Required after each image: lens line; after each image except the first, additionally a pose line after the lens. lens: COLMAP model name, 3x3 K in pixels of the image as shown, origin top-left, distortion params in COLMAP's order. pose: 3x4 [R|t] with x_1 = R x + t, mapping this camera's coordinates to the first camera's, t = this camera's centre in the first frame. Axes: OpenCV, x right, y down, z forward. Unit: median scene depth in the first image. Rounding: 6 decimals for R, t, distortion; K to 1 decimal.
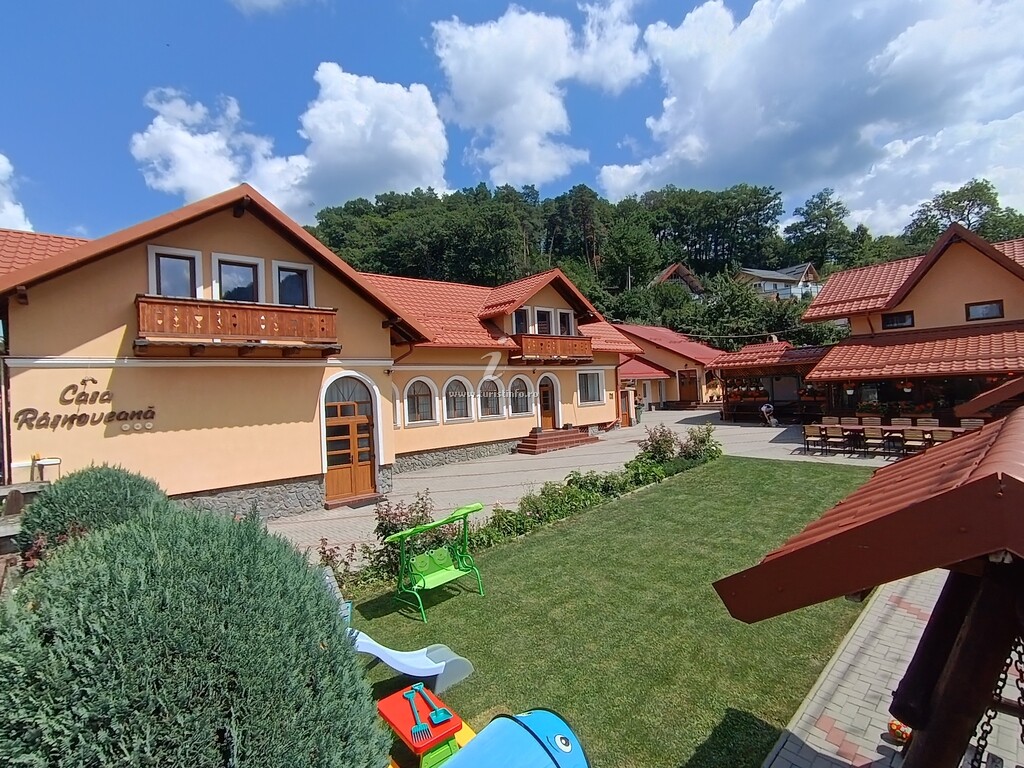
lens RADIAL K [[482.8, 0, 514.8], [0, 482.8, 381.3], [0, 0, 1]] dist [0.007064, -0.001612]
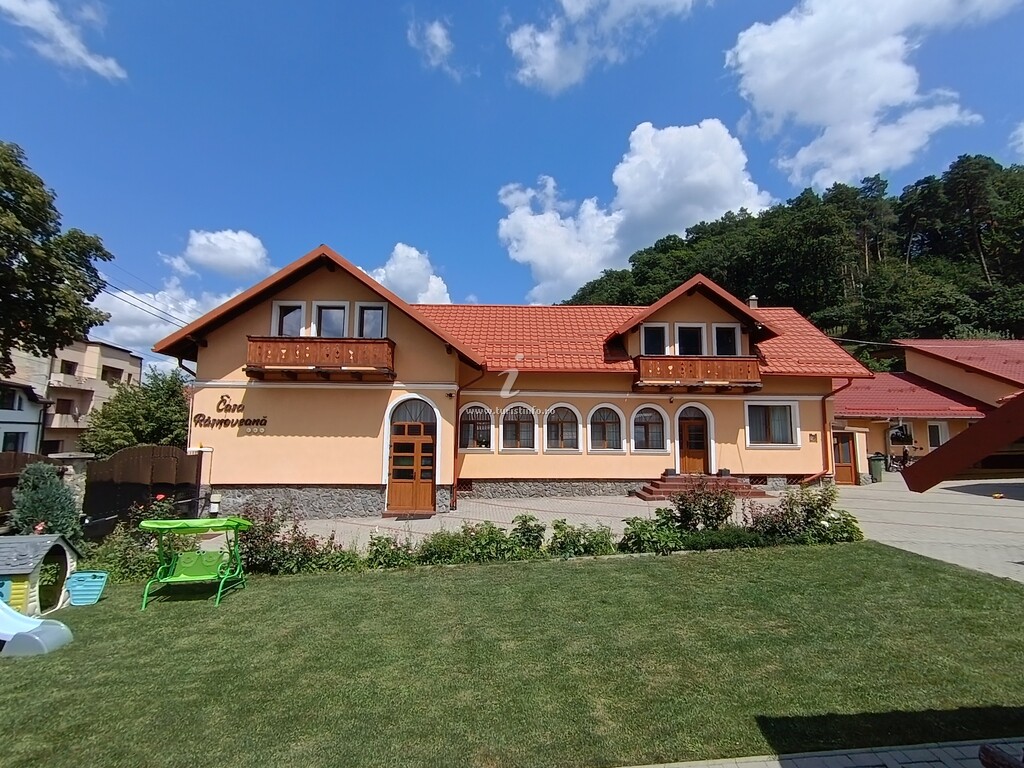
lens RADIAL K [[482.8, 0, 514.8], [0, 482.8, 381.3], [0, 0, 1]] dist [0.007064, -0.001612]
pose [[0.786643, -0.011200, -0.617307, 0.385438], [-0.033995, 0.997533, -0.061419, 0.007506], [0.616472, 0.069300, 0.784321, 0.209621]]
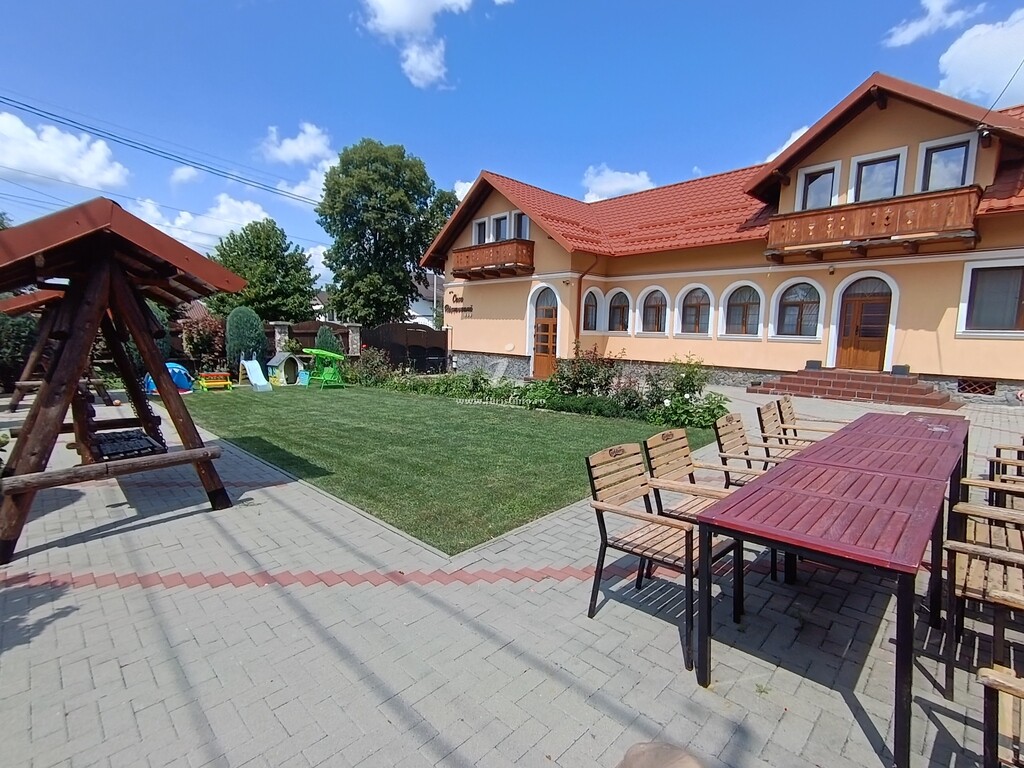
lens RADIAL K [[482.8, 0, 514.8], [0, 482.8, 381.3], [0, 0, 1]] dist [0.007064, -0.001612]
pose [[0.040898, 0.161820, -0.985972, 0.743622], [-0.003752, 0.986816, 0.161803, 0.022621], [0.999156, -0.002918, 0.040966, 0.646731]]
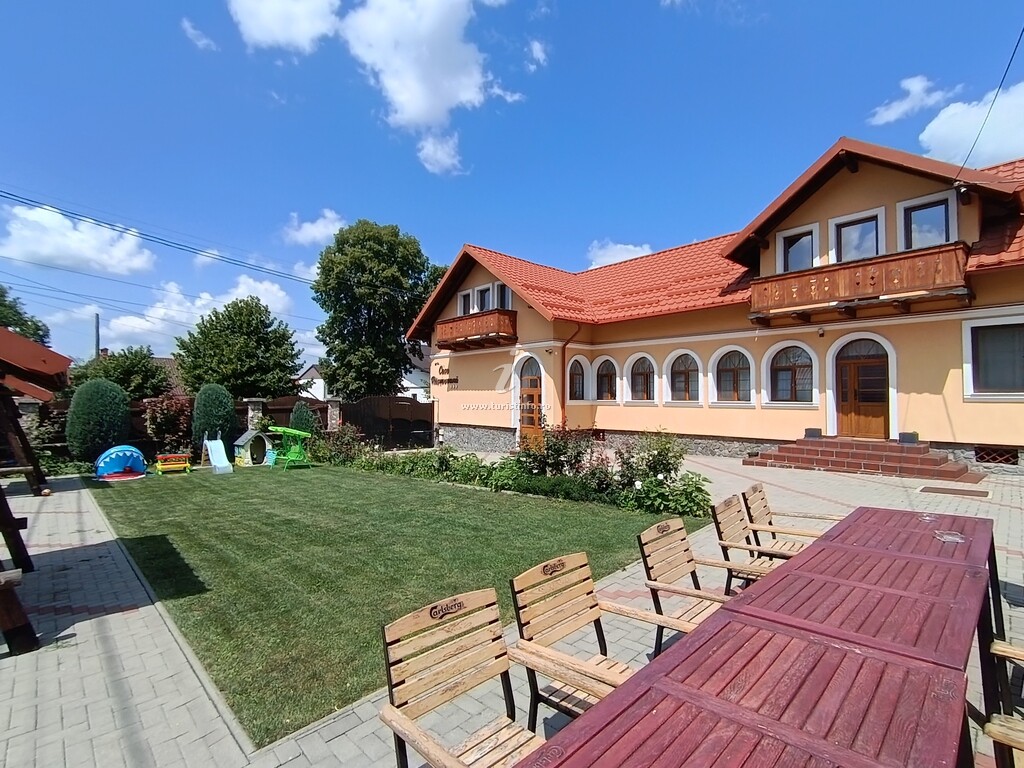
lens RADIAL K [[482.8, 0, 514.8], [0, 482.8, 381.3], [0, 0, 1]] dist [0.007064, -0.001612]
pose [[0.027107, 0.020290, -0.999427, 0.698202], [0.018916, 0.999605, 0.020807, 0.020862], [0.999454, -0.019470, 0.026713, 0.695507]]
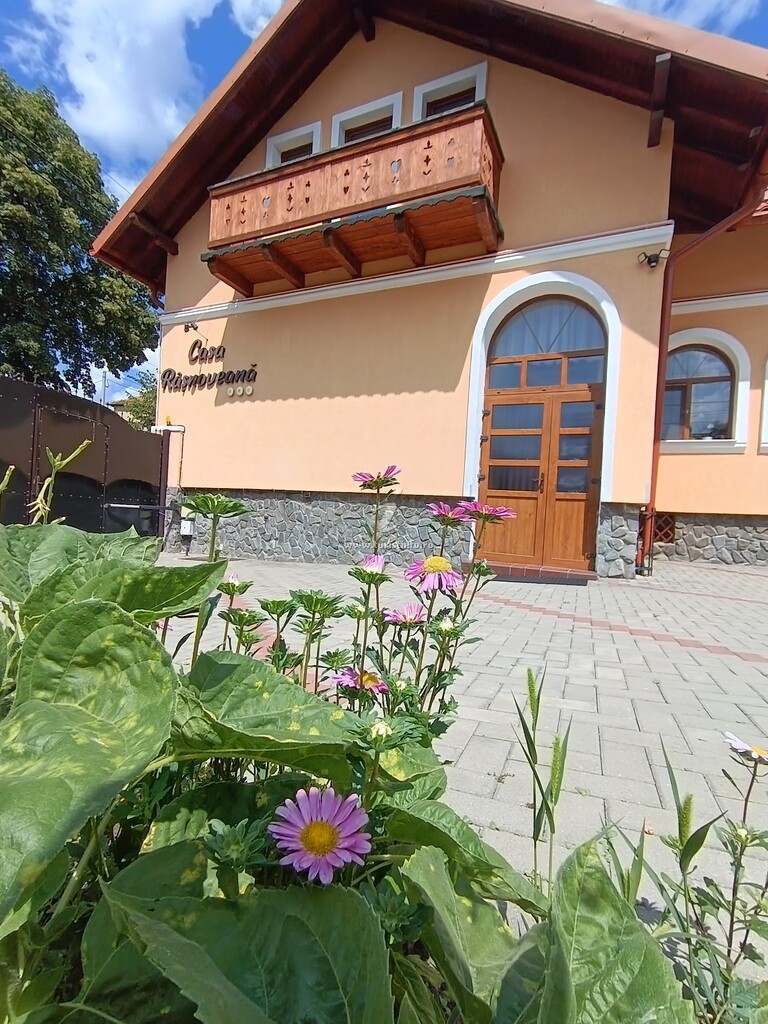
lens RADIAL K [[482.8, 0, 384.0], [0, 482.8, 512.0], [0, 0, 1]] dist [0.007064, -0.001612]
pose [[0.420150, 0.070815, -0.904687, 0.003910], [-0.060825, 0.996906, 0.049785, 0.133243], [0.905414, 0.034110, 0.423157, 0.517877]]
